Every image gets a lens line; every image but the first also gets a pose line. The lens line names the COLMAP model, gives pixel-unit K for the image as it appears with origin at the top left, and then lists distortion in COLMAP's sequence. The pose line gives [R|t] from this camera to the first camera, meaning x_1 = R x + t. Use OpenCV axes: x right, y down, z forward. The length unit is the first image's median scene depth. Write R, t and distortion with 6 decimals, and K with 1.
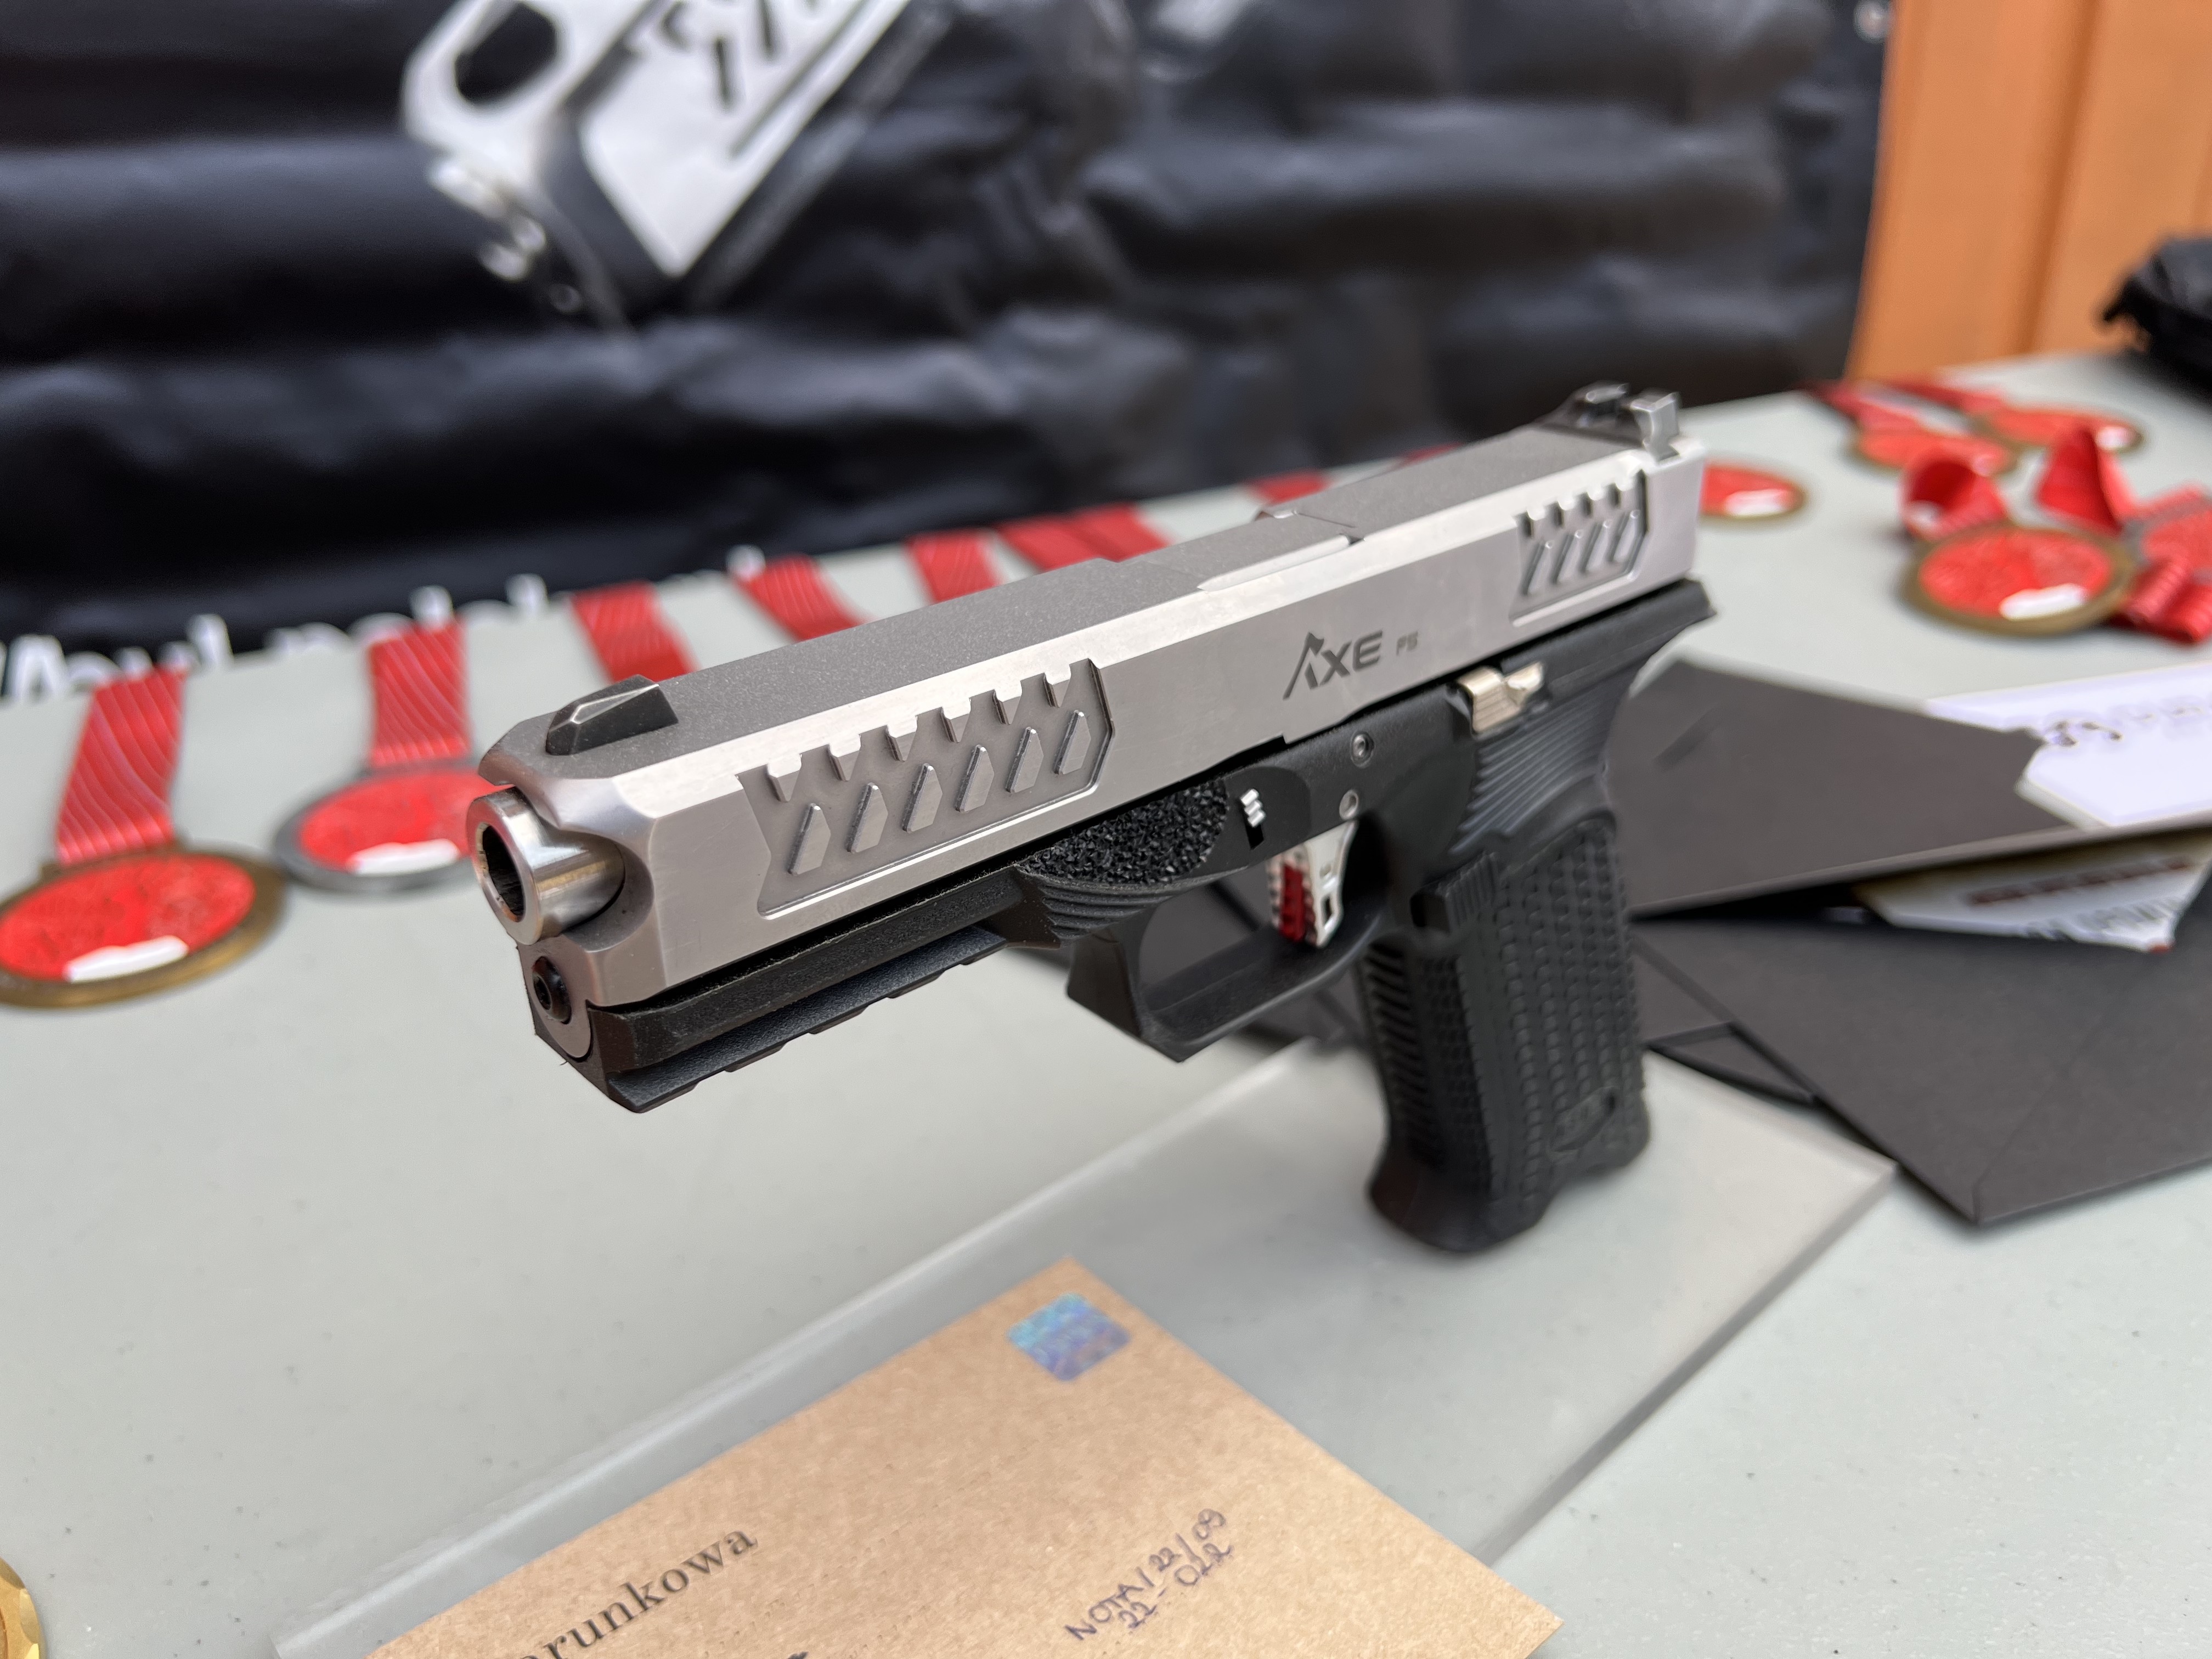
lens RADIAL K [[1679.4, 0, 1106.1], [0, 1679.4, 825.2], [0, 0, 1]] dist [-0.001461, -0.011755]
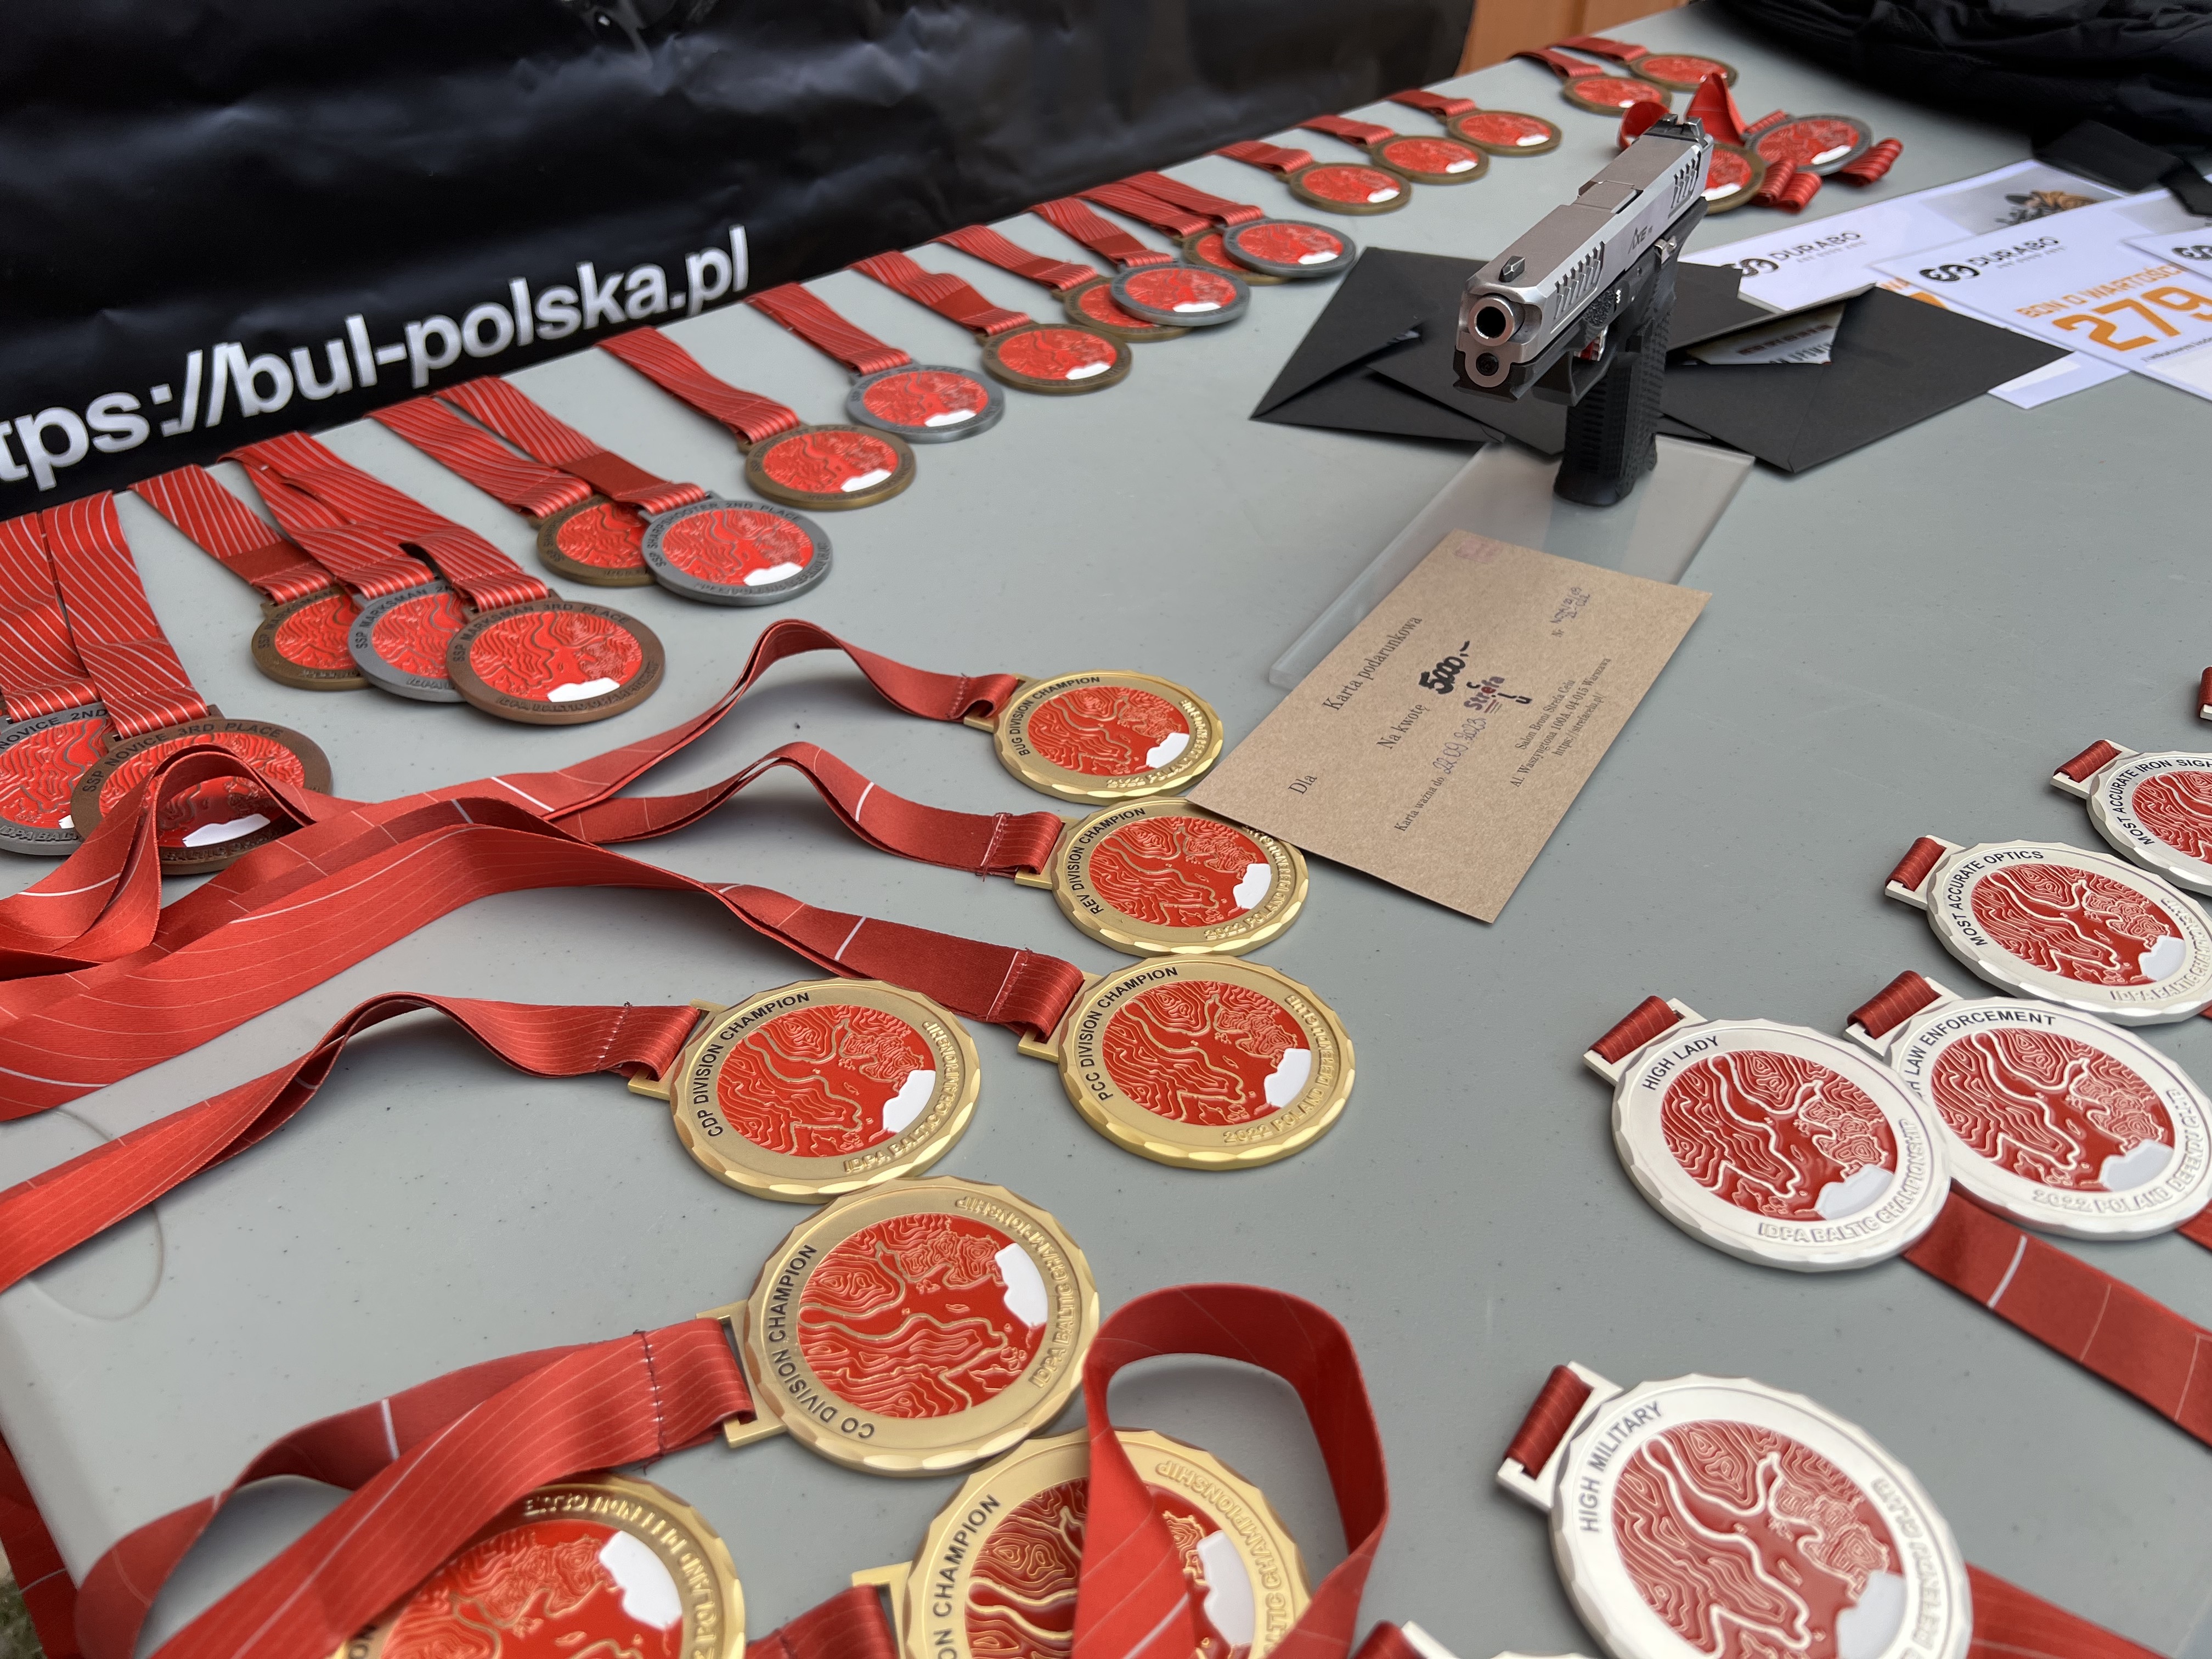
lens RADIAL K [[1679.4, 0, 1103.8], [0, 1679.4, 830.4], [0, 0, 1]] dist [-0.001461, -0.011755]
pose [[0.954896, -0.166972, 0.245549, -0.808515], [0.113040, 0.969071, 0.219370, 0.073449], [-0.274583, -0.181718, 0.944237, -0.802343]]
